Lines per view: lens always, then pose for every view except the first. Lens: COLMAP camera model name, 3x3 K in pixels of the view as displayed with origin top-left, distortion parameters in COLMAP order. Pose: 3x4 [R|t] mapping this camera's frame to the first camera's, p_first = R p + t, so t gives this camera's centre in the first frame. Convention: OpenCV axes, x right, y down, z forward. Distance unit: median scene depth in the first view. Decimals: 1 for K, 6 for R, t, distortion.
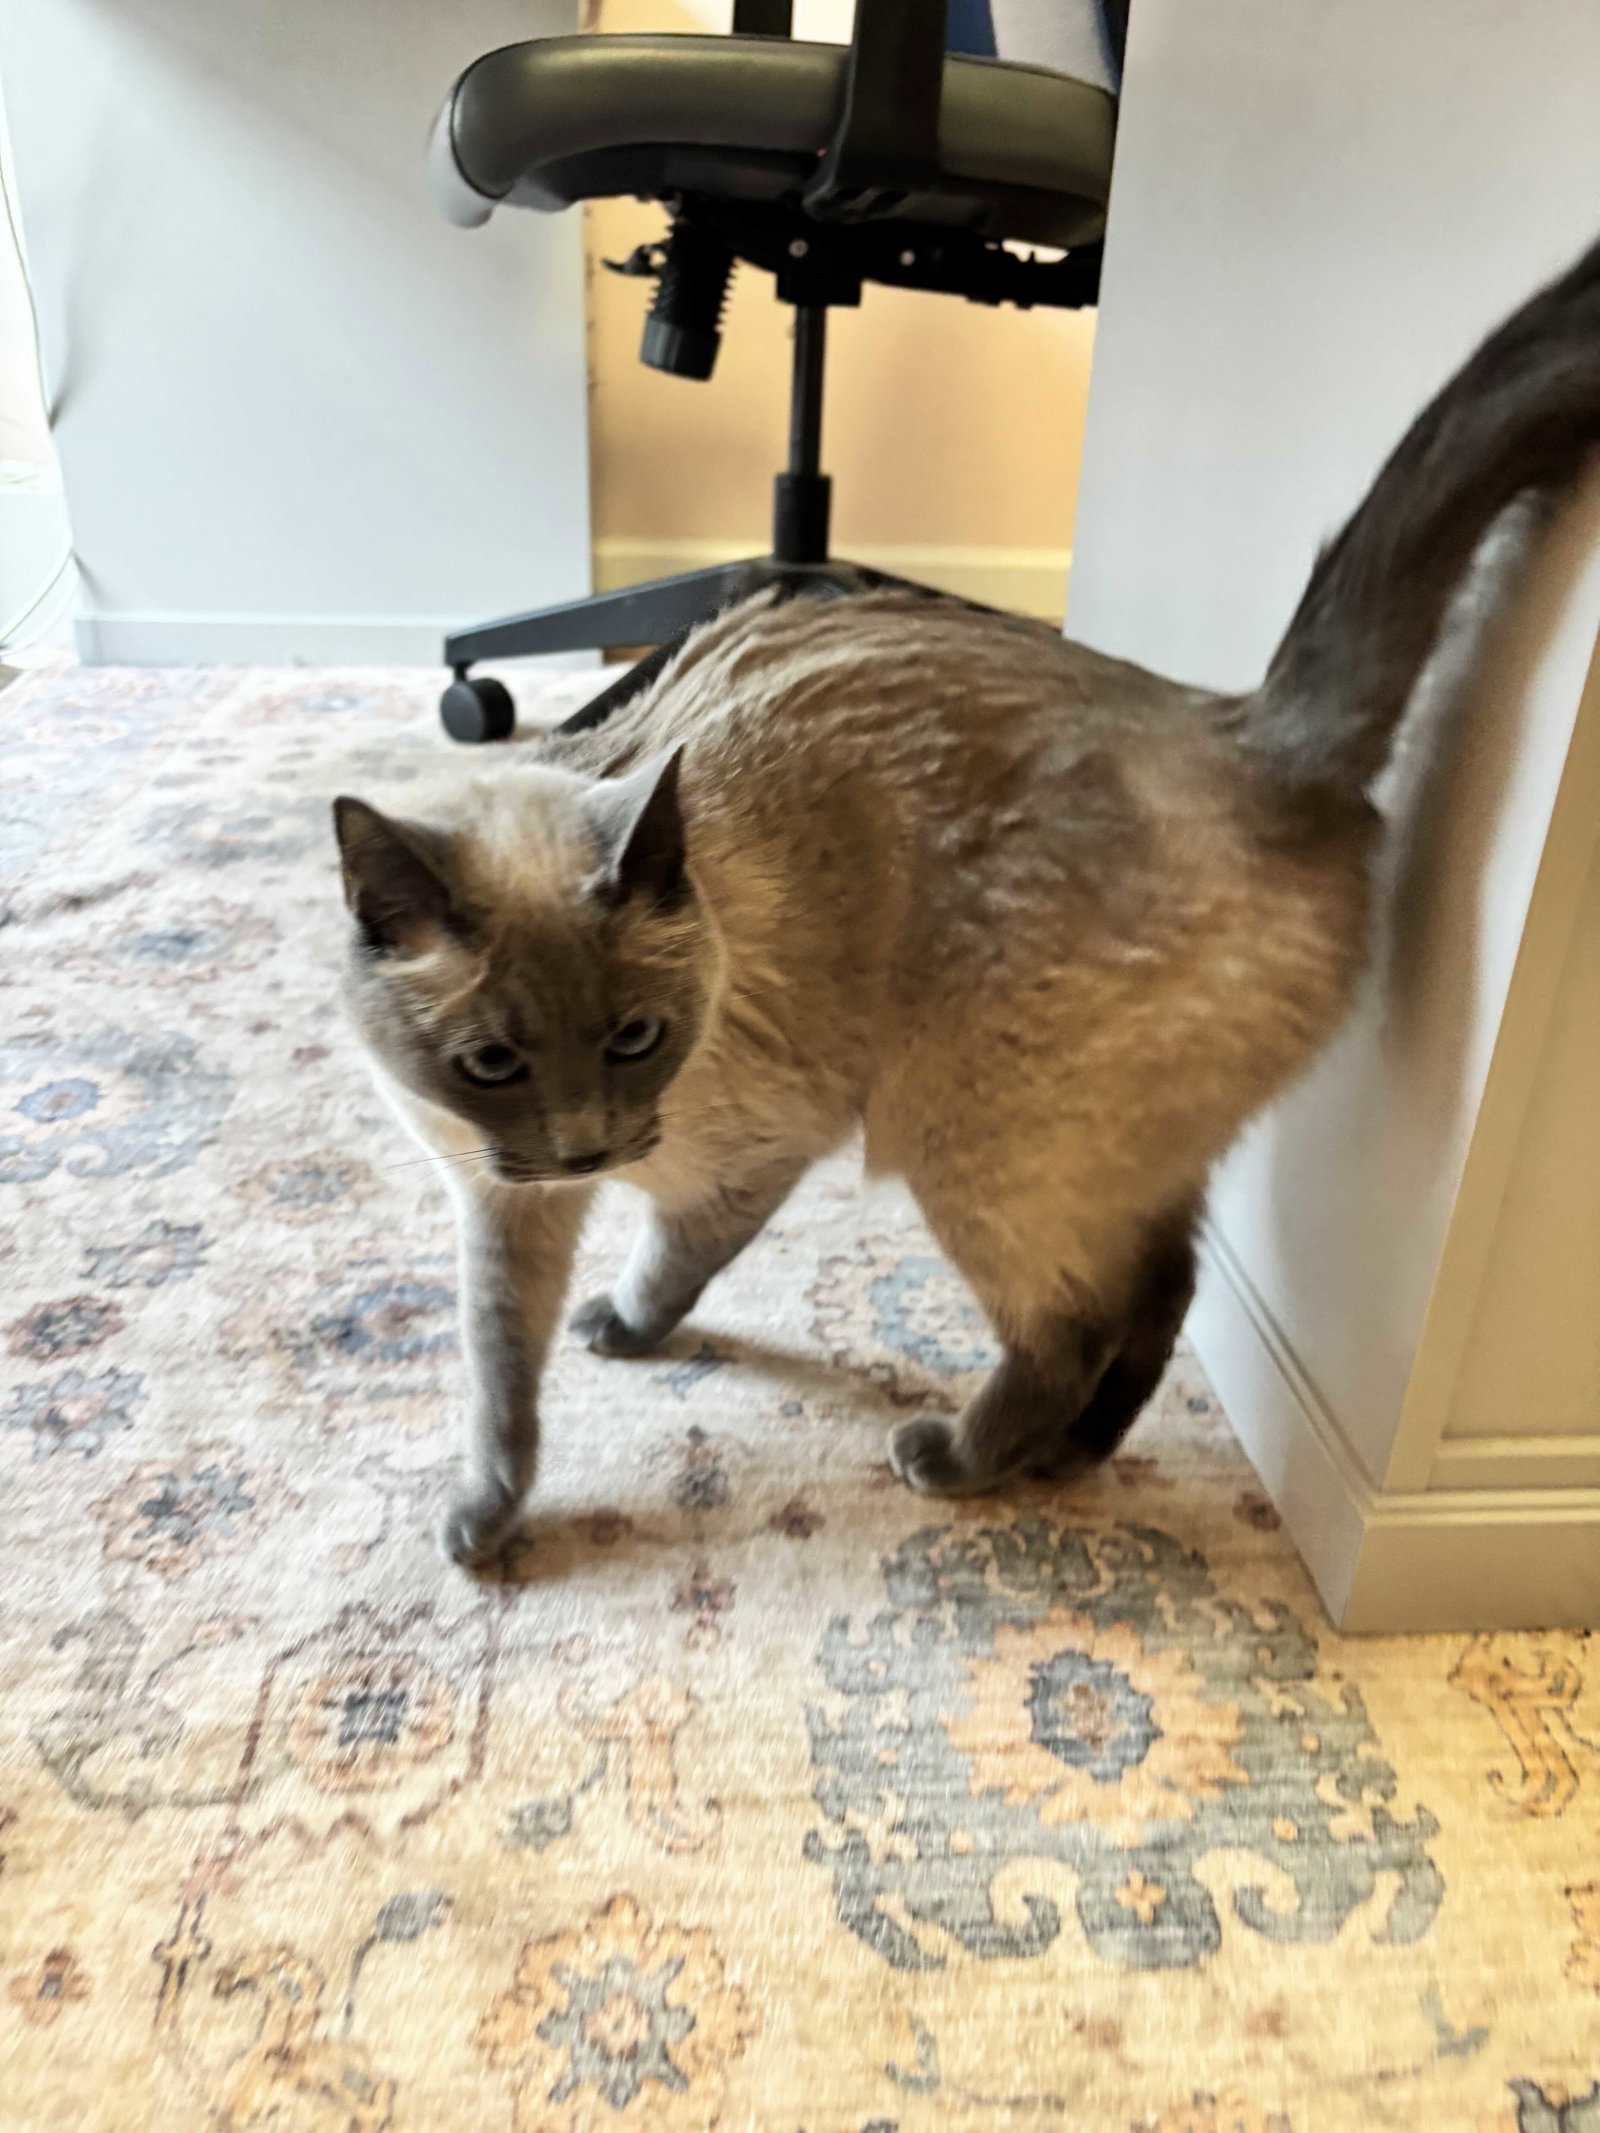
lens RADIAL K [[1627.7, 0, 796.9], [0, 1627.7, 1064.6], [0, 0, 1]] dist [-0.004157, -0.001952]
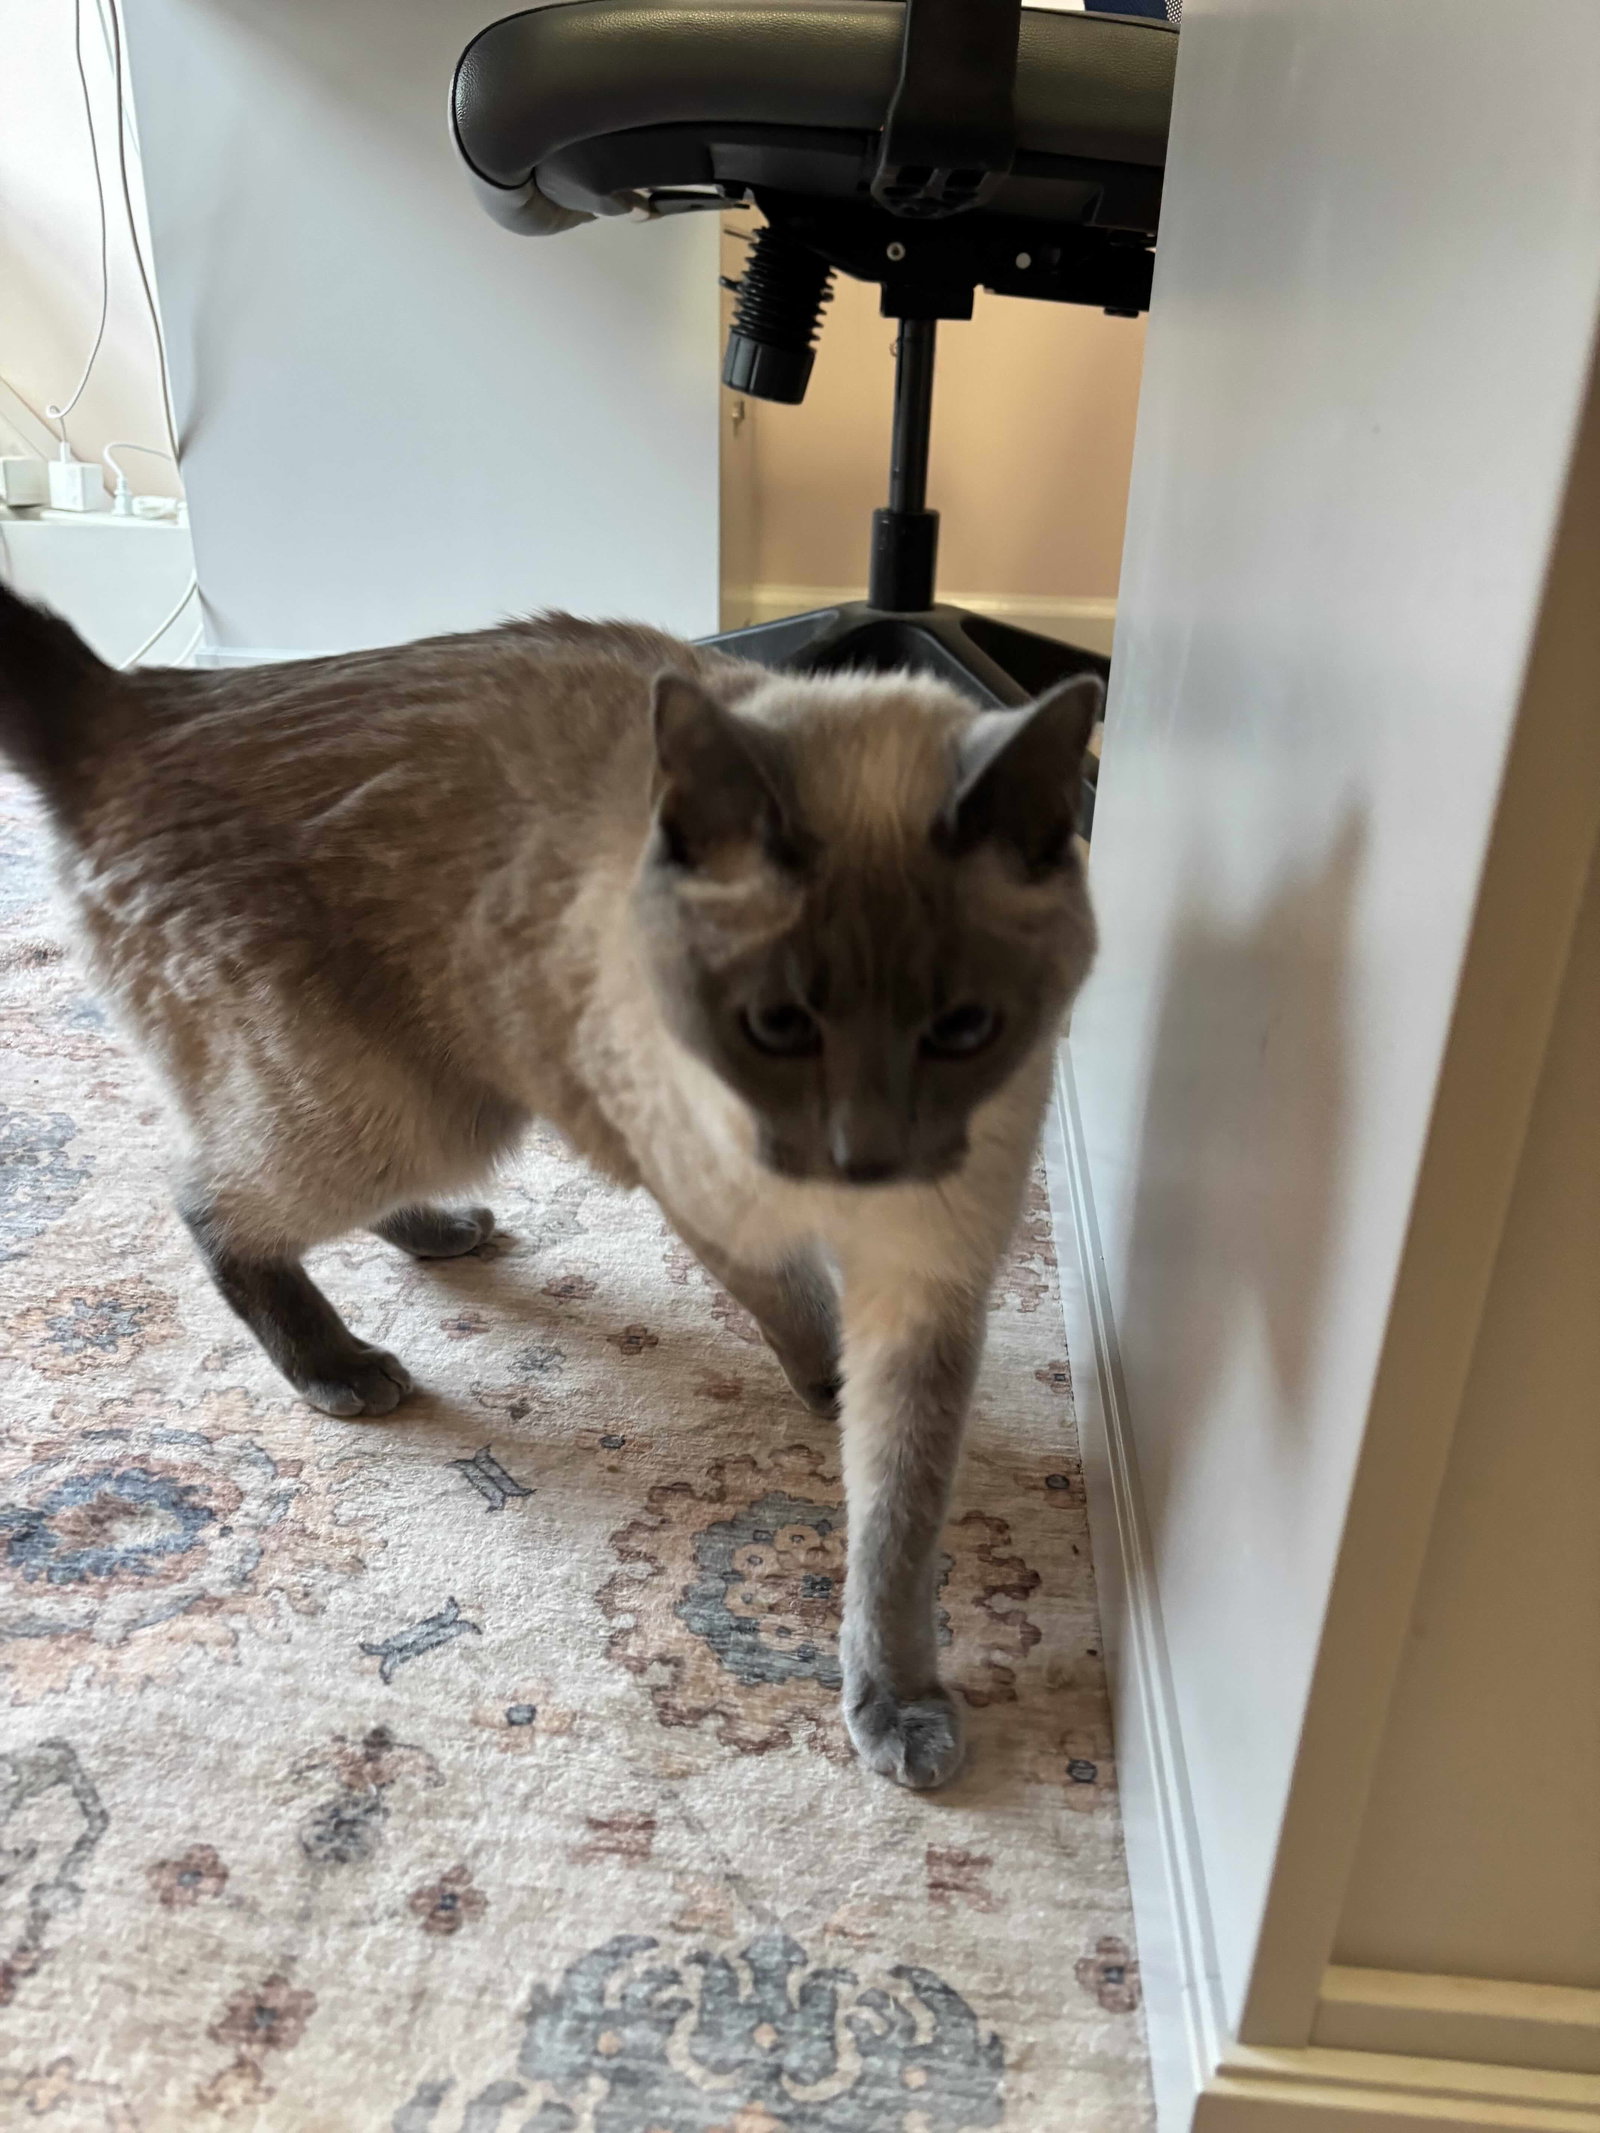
lens RADIAL K [[1627.7, 0, 800.9], [0, 1627.7, 1070.1], [0, 0, 1]] dist [-0.004157, -0.001952]
pose [[0.985106, 0.066572, -0.158536, 0.191963], [-0.070976, 0.997229, -0.022272, -0.065842], [0.156614, 0.033193, 0.987102, 0.234328]]
